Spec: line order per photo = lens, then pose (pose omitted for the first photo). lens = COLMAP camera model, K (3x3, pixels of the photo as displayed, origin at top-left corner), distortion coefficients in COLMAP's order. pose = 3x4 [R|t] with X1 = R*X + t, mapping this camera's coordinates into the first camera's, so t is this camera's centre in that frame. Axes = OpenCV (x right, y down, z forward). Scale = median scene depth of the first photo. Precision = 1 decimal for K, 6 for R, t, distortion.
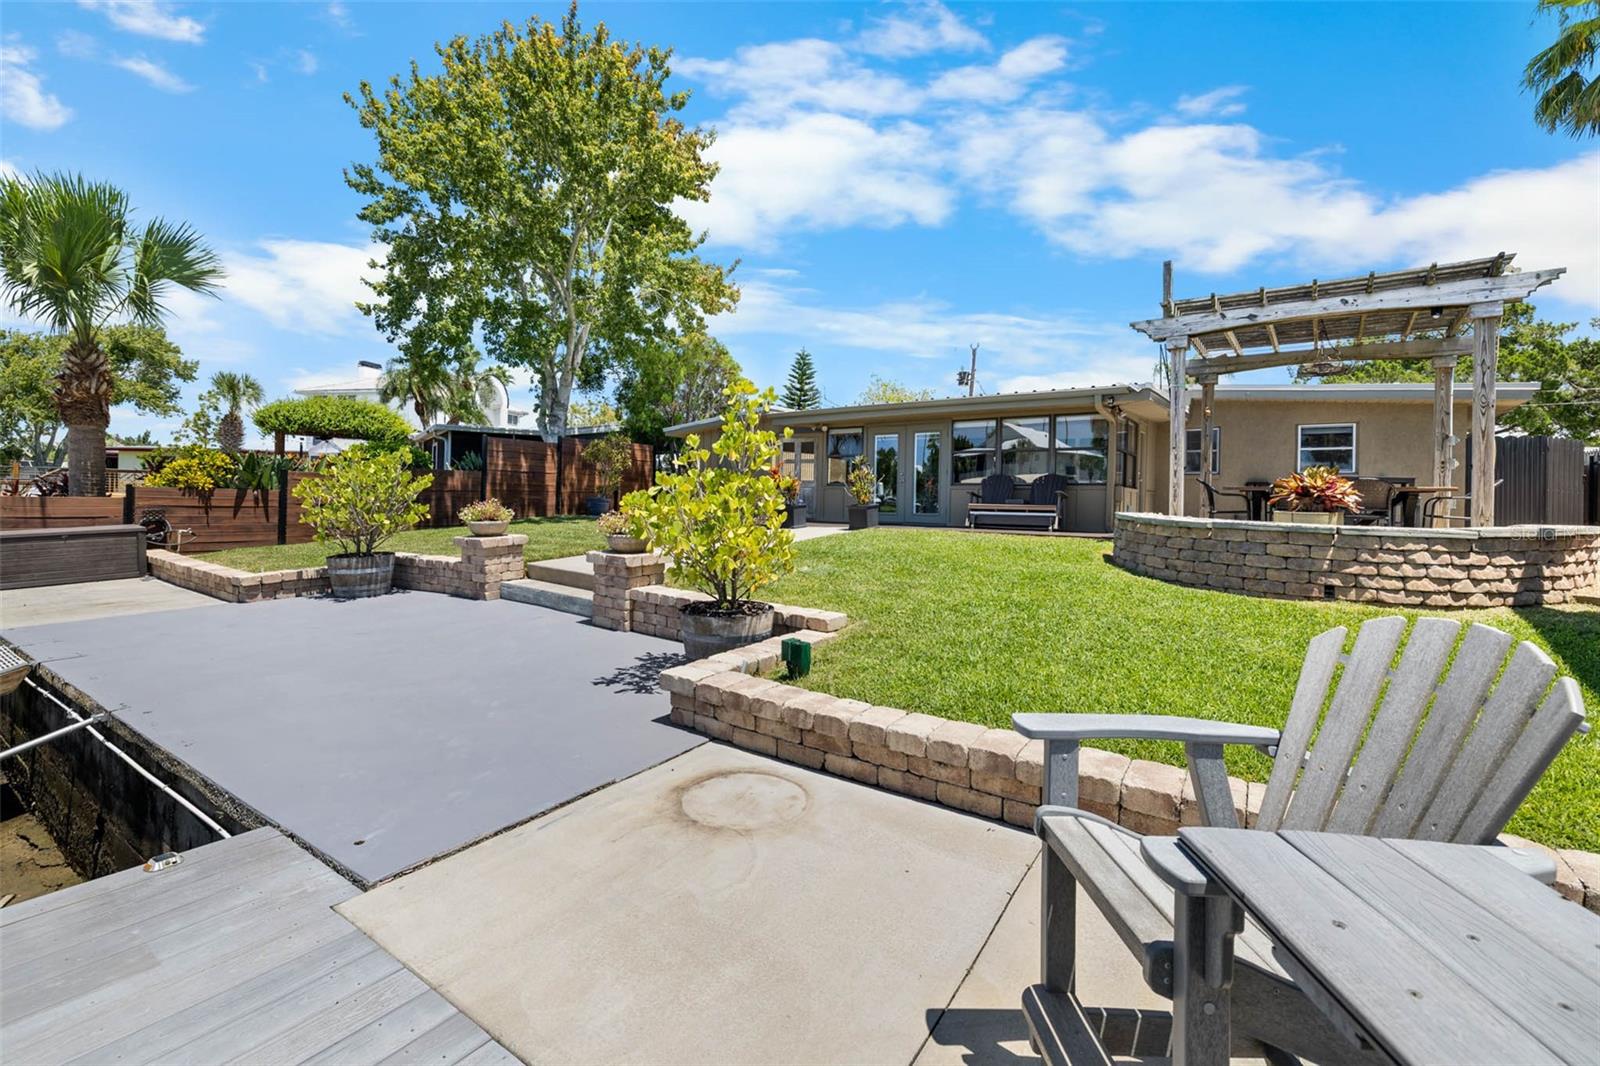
lens RADIAL K [[683.7, 0, 804.3], [0, 683.7, 503.7], [0, 0, 1]] dist [-0.000405, -0.000859]
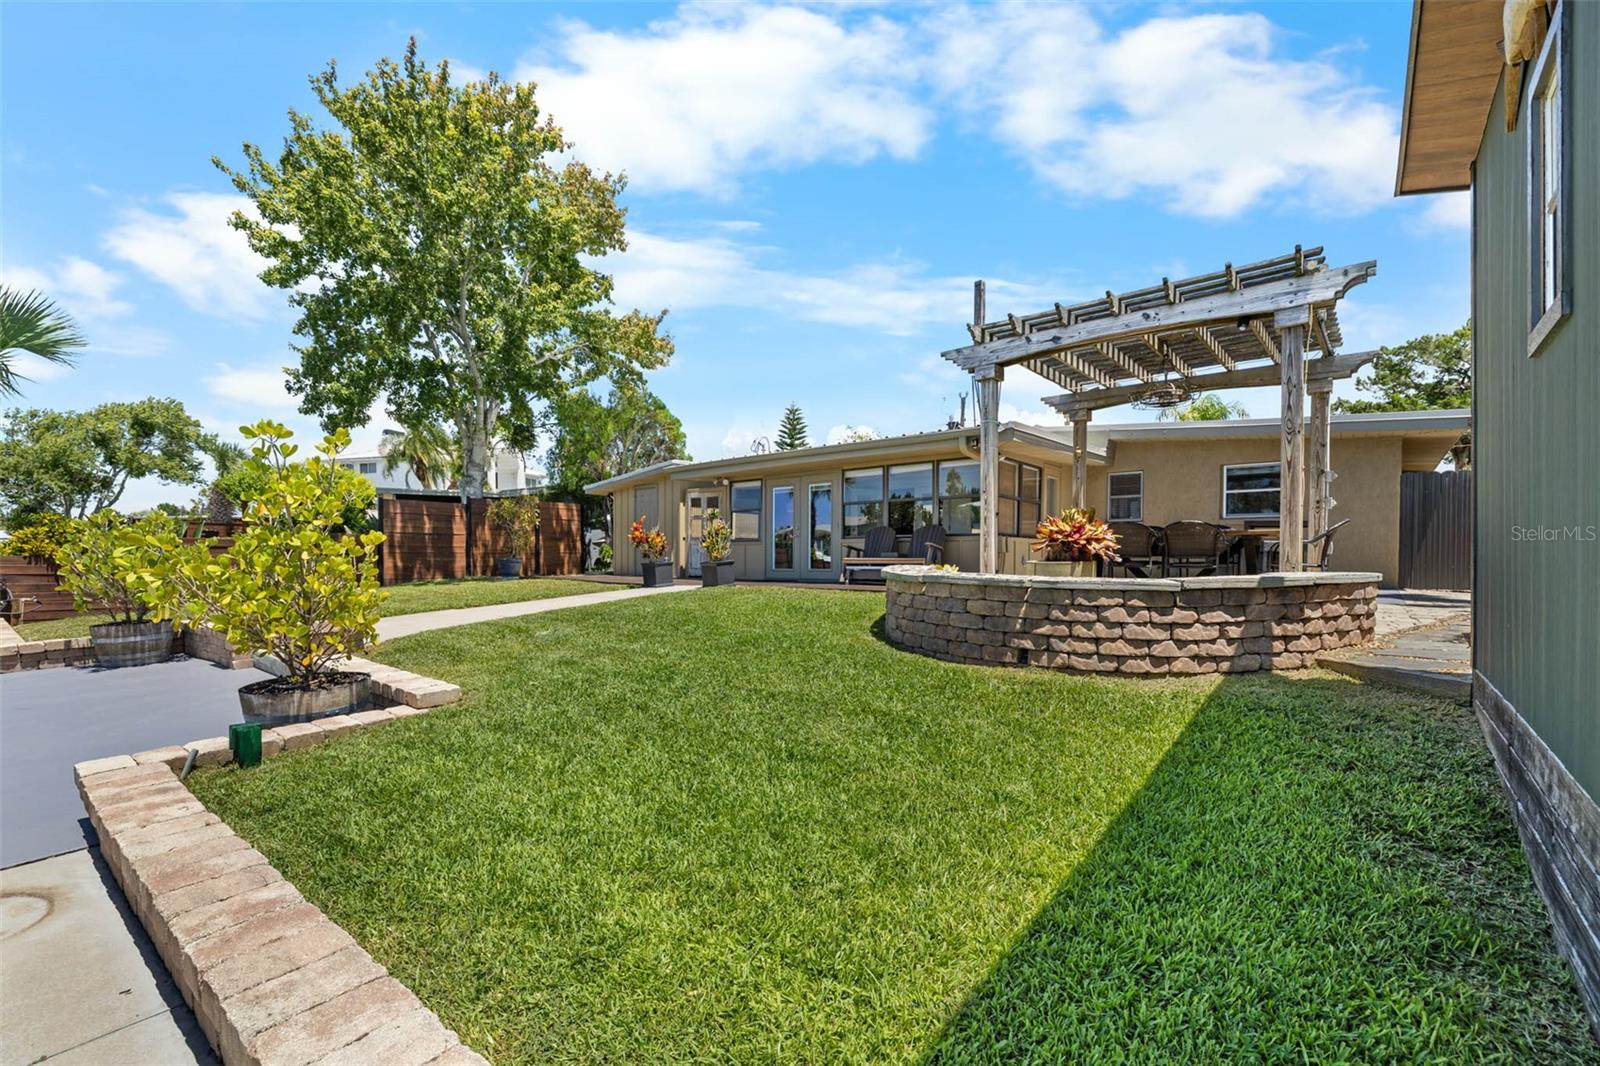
lens RADIAL K [[676.5, 0, 809.6], [0, 676.5, 571.3], [0, 0, 1]] dist [0.003180, -0.005115]
pose [[0.998152, -0.017005, -0.058344, 0.298291], [0.017970, 0.999710, 0.016050, 0.003491], [0.058054, -0.017069, 0.998167, 0.085018]]
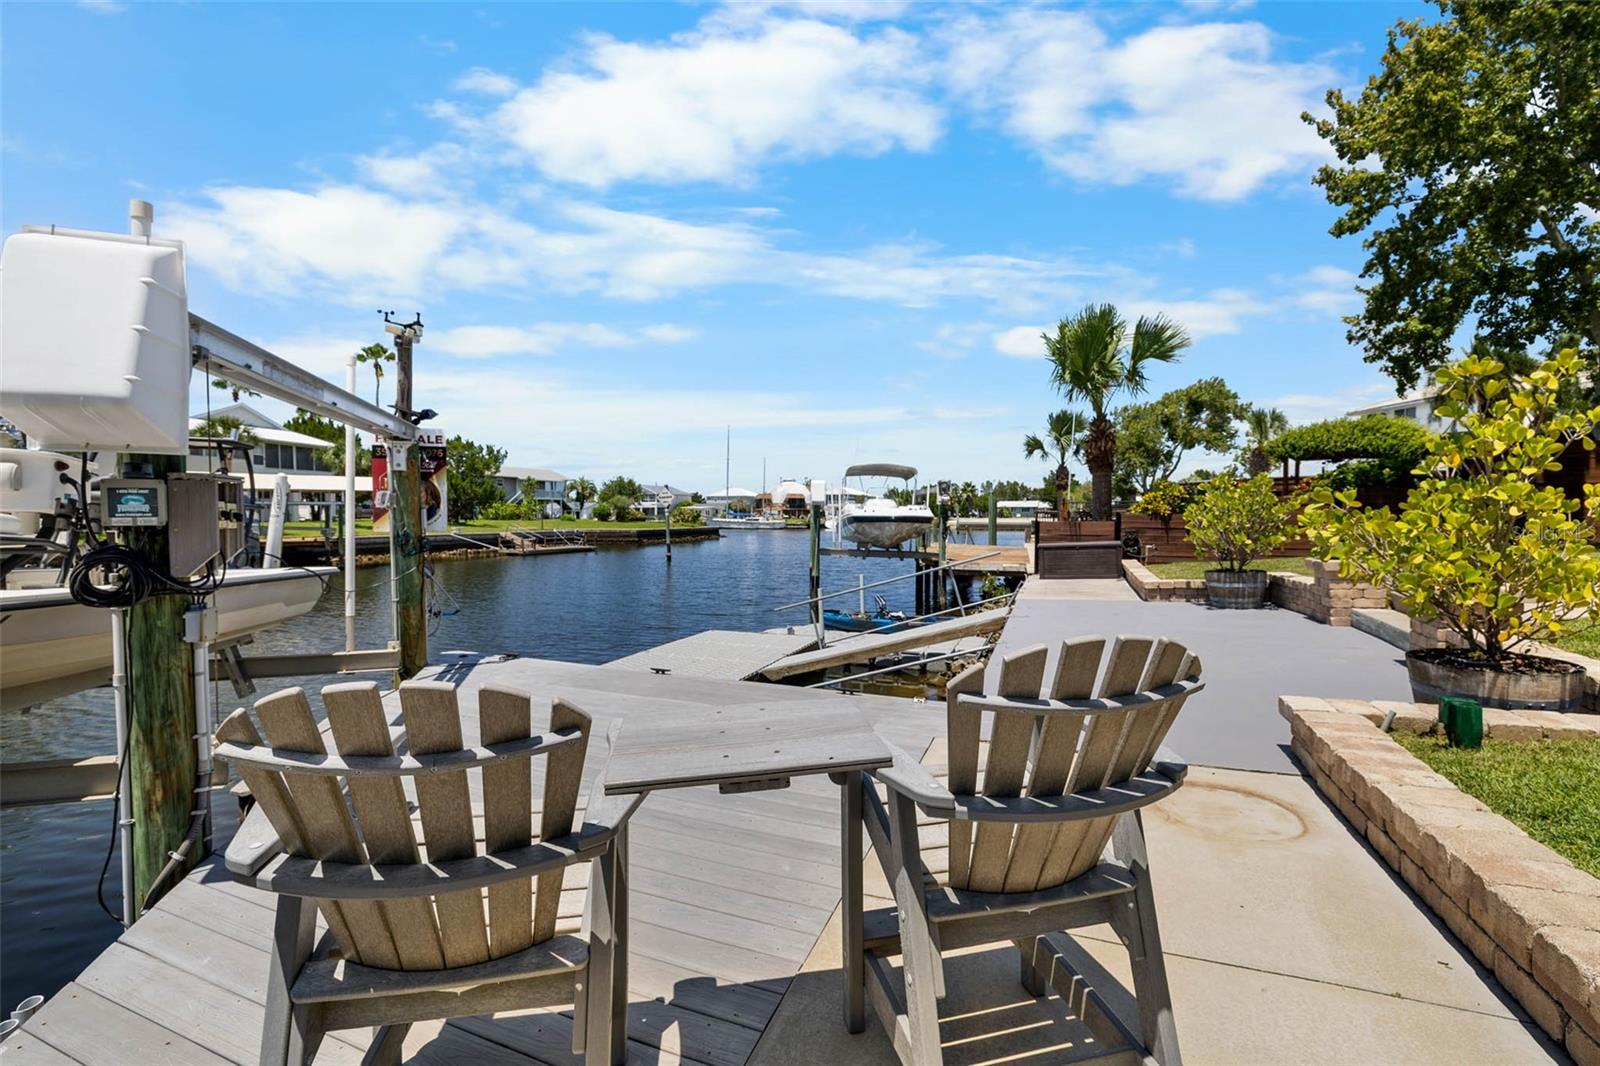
lens RADIAL K [[676.5, 0, 809.6], [0, 676.5, 571.3], [0, 0, 1]] dist [0.003180, -0.005115]
pose [[0.236592, 0.061758, -0.969644, 0.215818], [0.001230, 0.997958, 0.063862, 0.002857], [0.971608, -0.016302, 0.236033, 0.048494]]
